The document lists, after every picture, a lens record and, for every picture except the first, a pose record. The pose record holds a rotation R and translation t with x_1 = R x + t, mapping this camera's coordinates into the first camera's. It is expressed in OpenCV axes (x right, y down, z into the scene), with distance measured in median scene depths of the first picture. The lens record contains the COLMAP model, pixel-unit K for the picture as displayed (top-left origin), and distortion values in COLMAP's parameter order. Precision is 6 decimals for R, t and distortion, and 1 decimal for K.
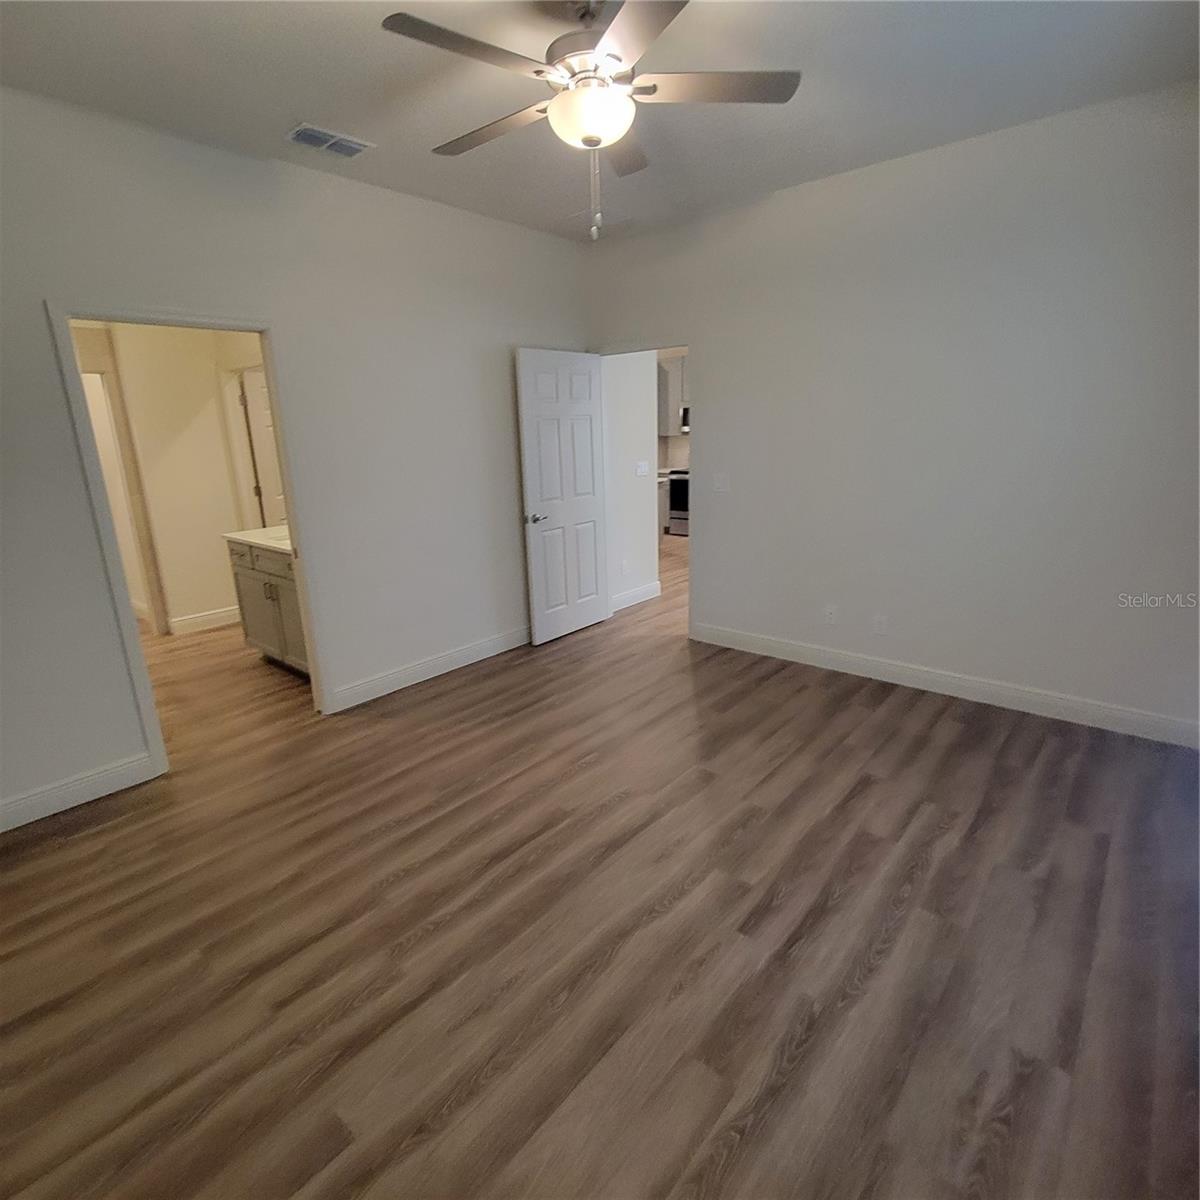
lens RADIAL K [[654.2, 0, 594.8], [0, 654.2, 597.0], [0, 0, 1]] dist [-0.001859, -0.001231]
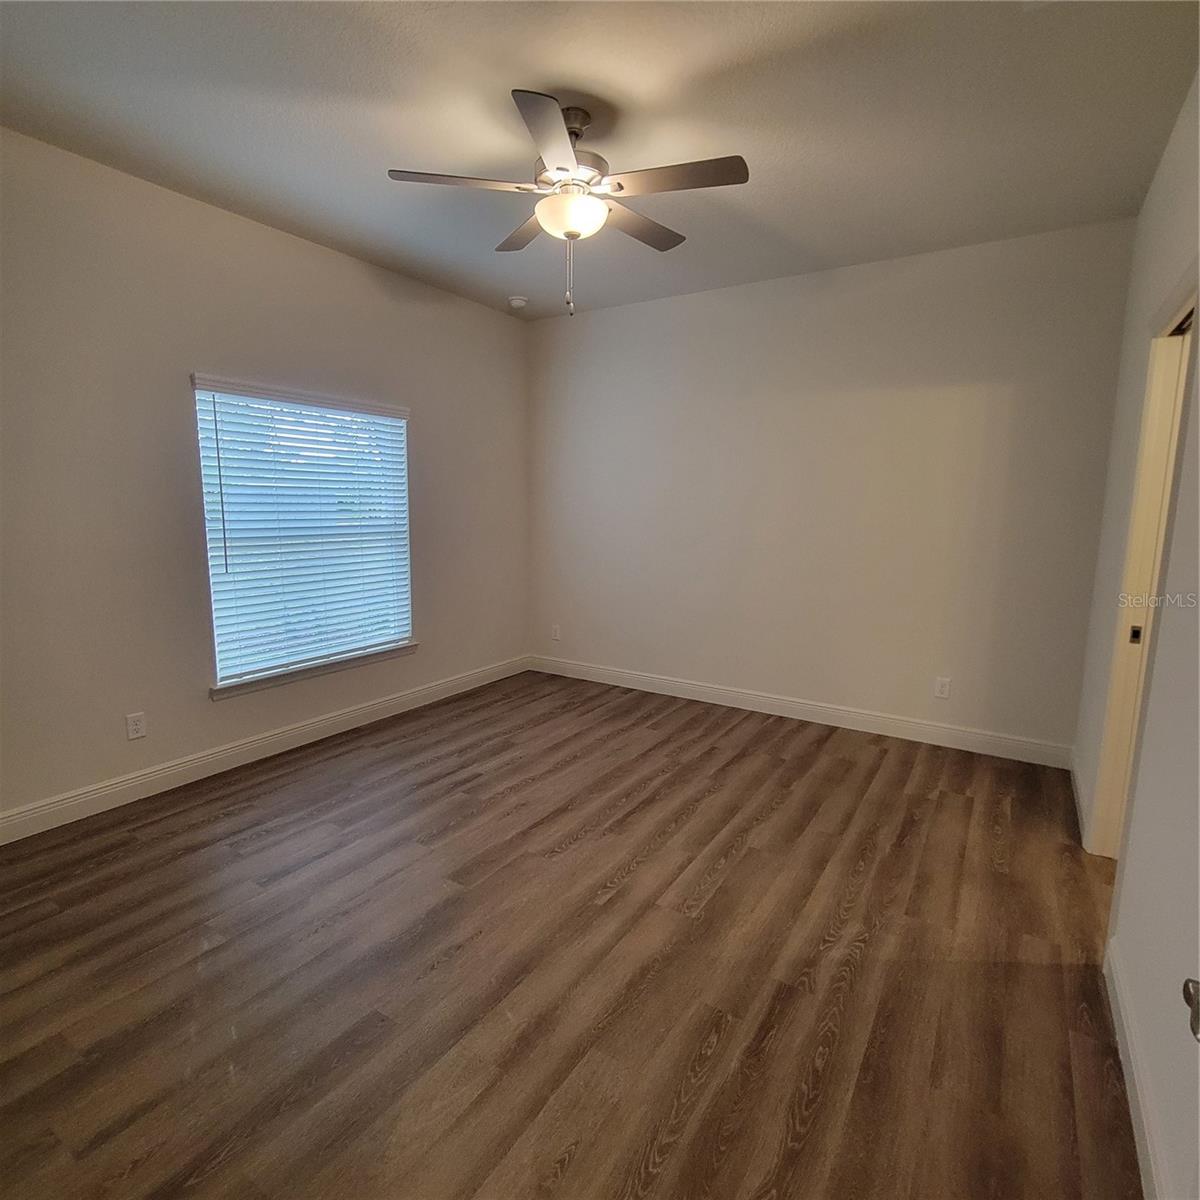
lens RADIAL K [[654.2, 0, 594.8], [0, 654.2, 597.0], [0, 0, 1]] dist [-0.001859, -0.001231]
pose [[-0.990177, 0.038563, -0.134399, 0.118422], [-0.016956, 0.921004, 0.389183, -0.474156], [0.138790, 0.387639, -0.911303, 2.014733]]
